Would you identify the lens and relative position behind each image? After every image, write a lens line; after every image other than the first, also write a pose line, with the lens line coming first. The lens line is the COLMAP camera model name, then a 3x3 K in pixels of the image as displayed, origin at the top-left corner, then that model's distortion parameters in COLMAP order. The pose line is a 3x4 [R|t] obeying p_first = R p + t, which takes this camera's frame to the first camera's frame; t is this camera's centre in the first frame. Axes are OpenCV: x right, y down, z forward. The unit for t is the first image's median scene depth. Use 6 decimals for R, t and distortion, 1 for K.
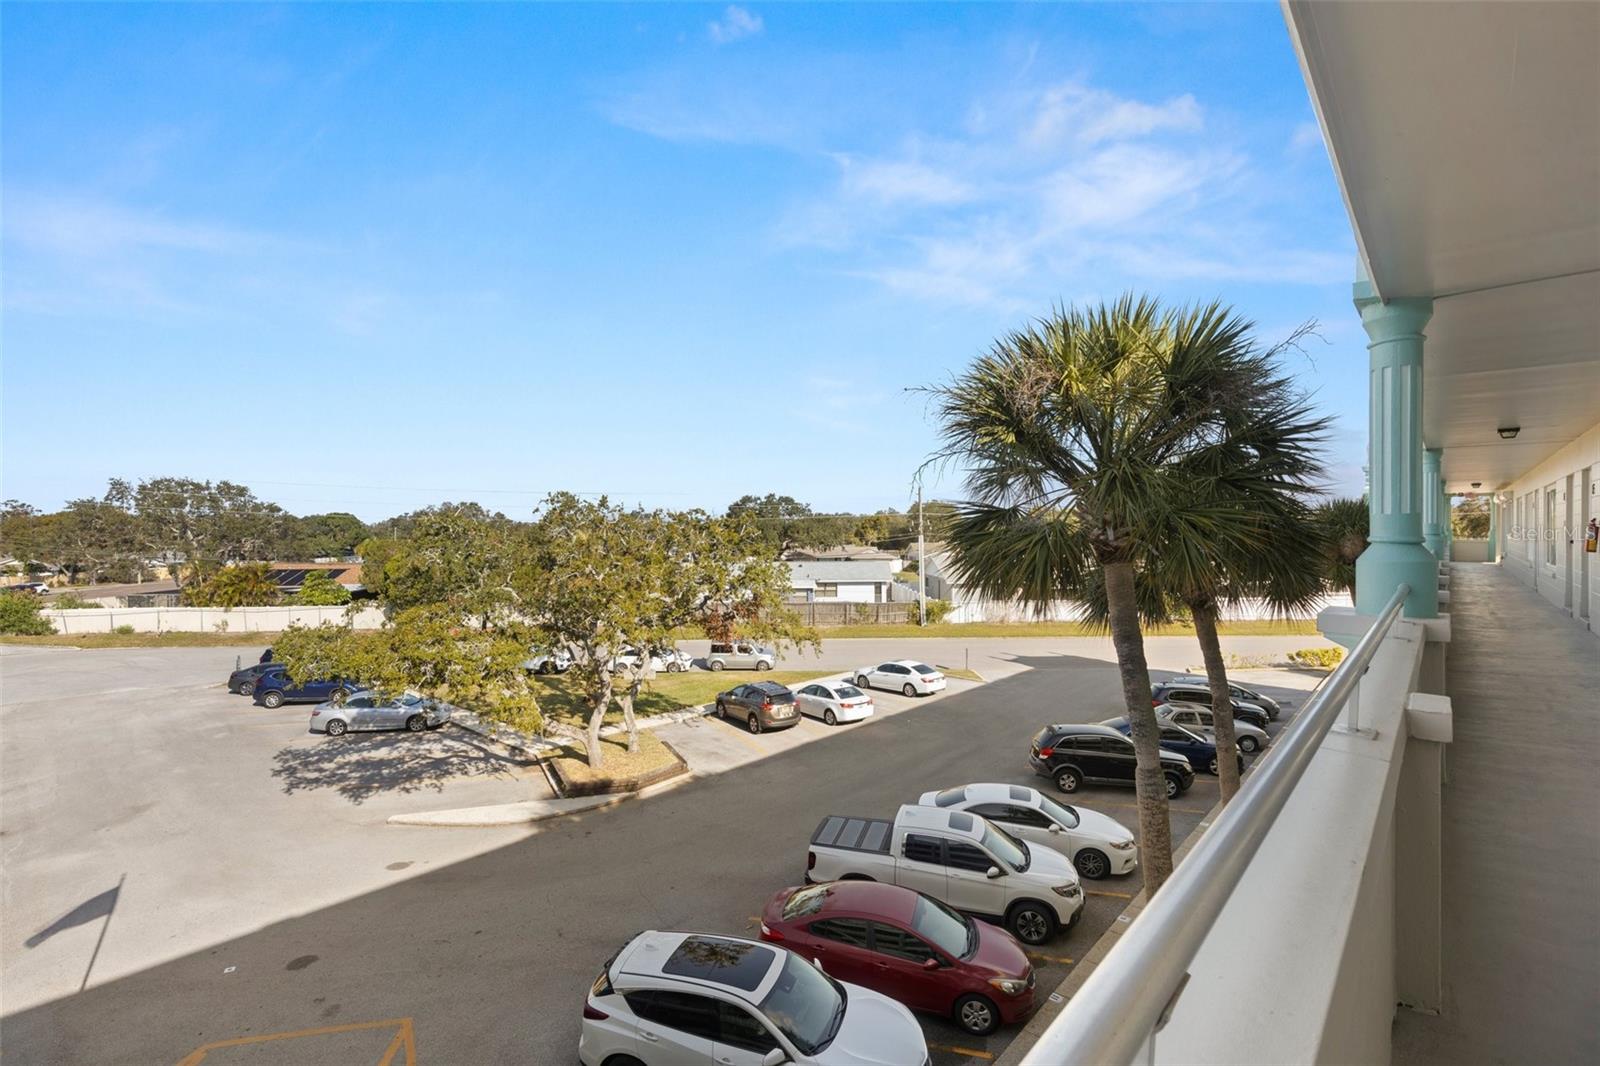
lens RADIAL K [[724.0, 0, 798.3], [0, 724.0, 527.3], [0, 0, 1]] dist [0.009716, -0.000995]
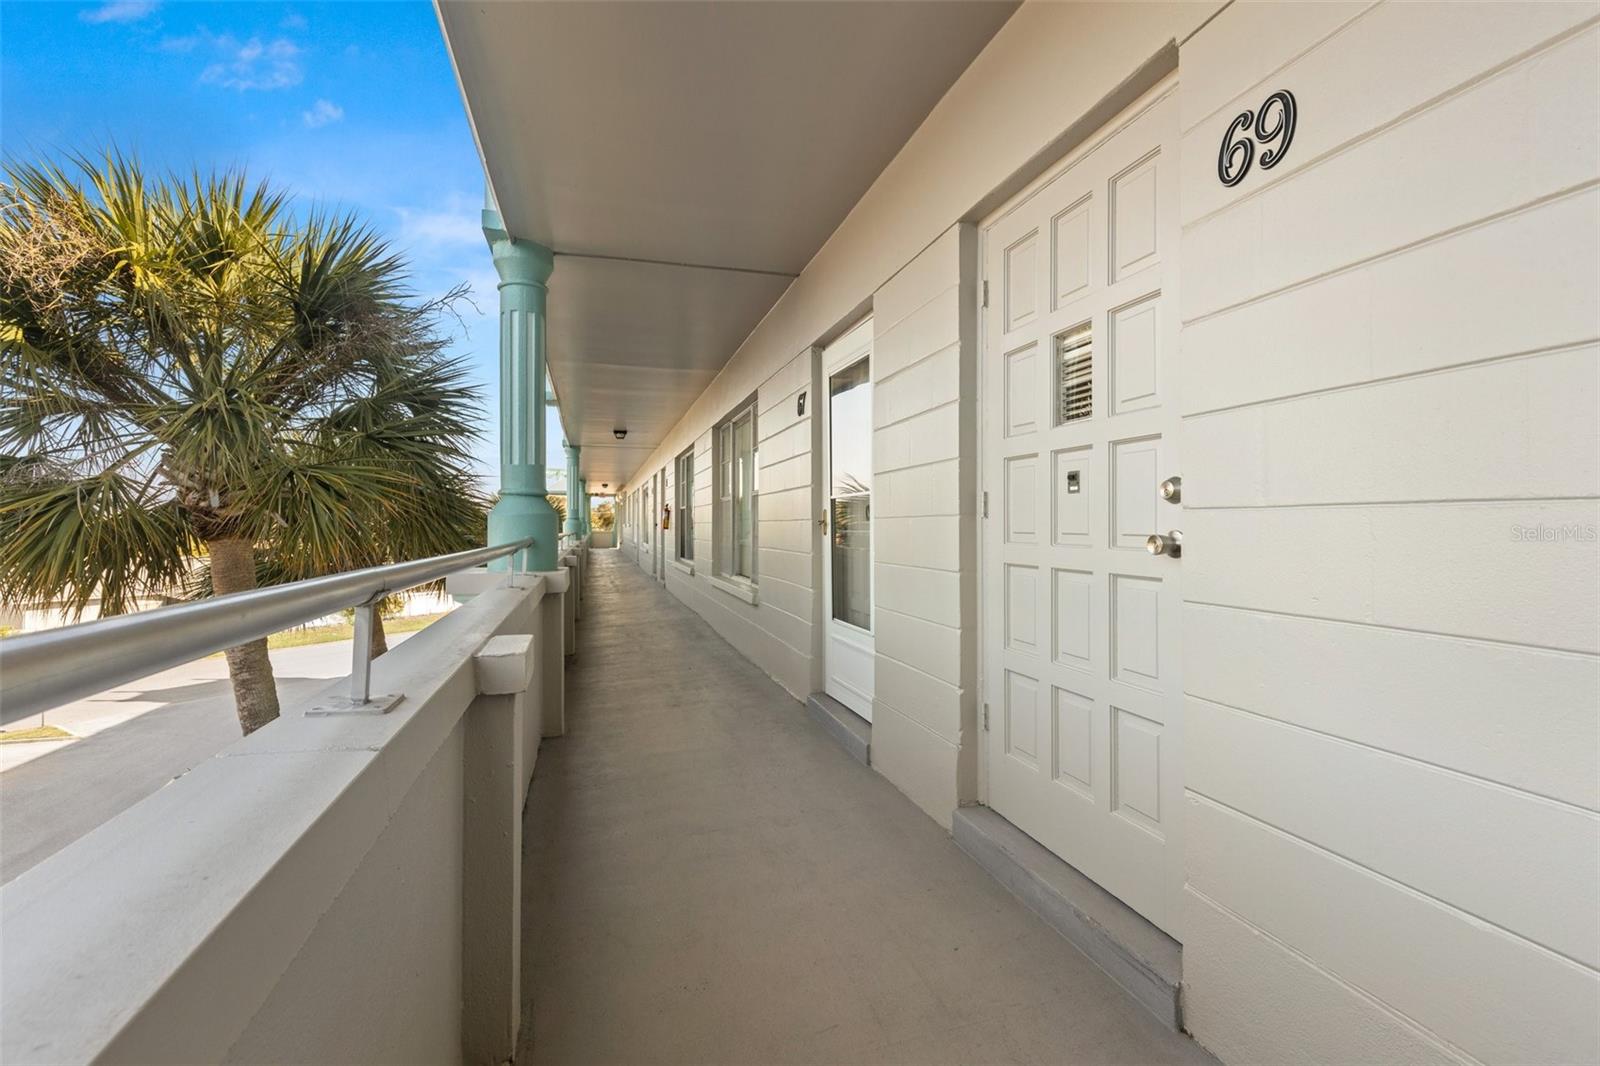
lens RADIAL K [[724.0, 0, 798.3], [0, 724.0, 527.3], [0, 0, 1]] dist [0.009716, -0.000995]
pose [[0.536642, -0.001994, 0.843807, 0.124951], [0.002665, 0.999996, 0.000669, 0.038033], [-0.843806, 0.001890, 0.536646, 0.109357]]
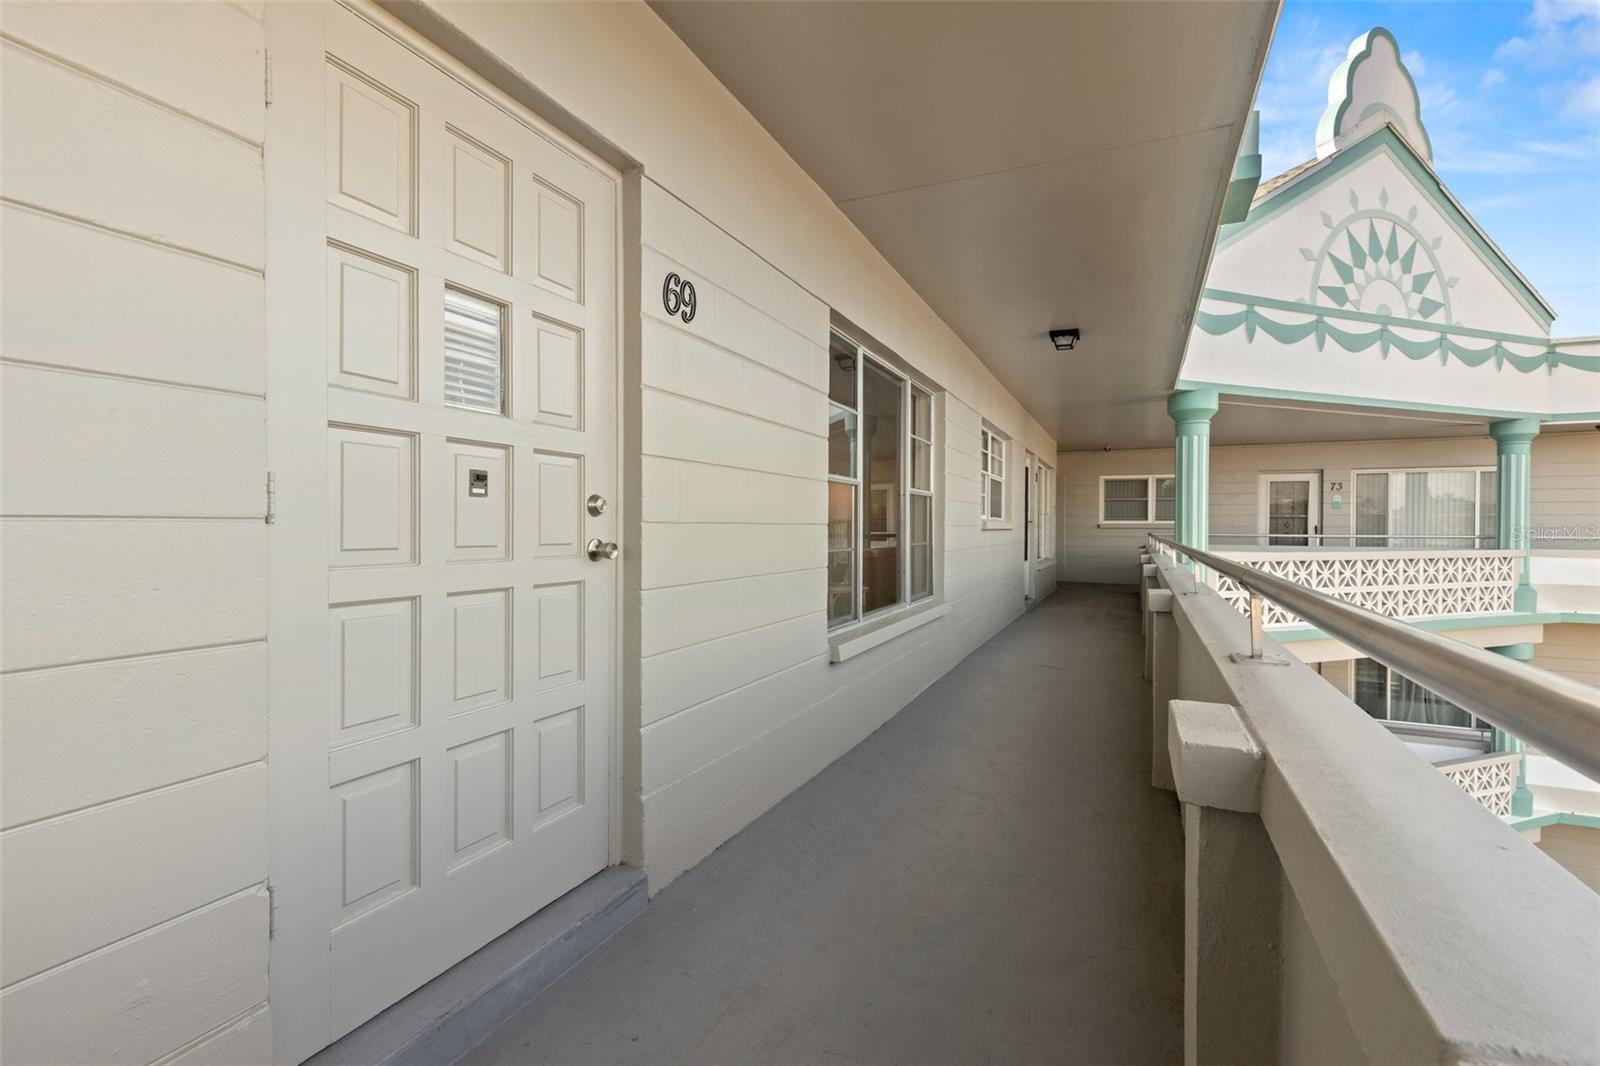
lens RADIAL K [[724.0, 0, 798.3], [0, 724.0, 527.3], [0, 0, 1]] dist [0.009716, -0.000995]
pose [[-0.958952, -0.007166, -0.283477, 0.951055], [-0.010391, 0.999897, 0.009875, 0.017804], [0.283378, 0.012415, -0.958928, 1.089484]]
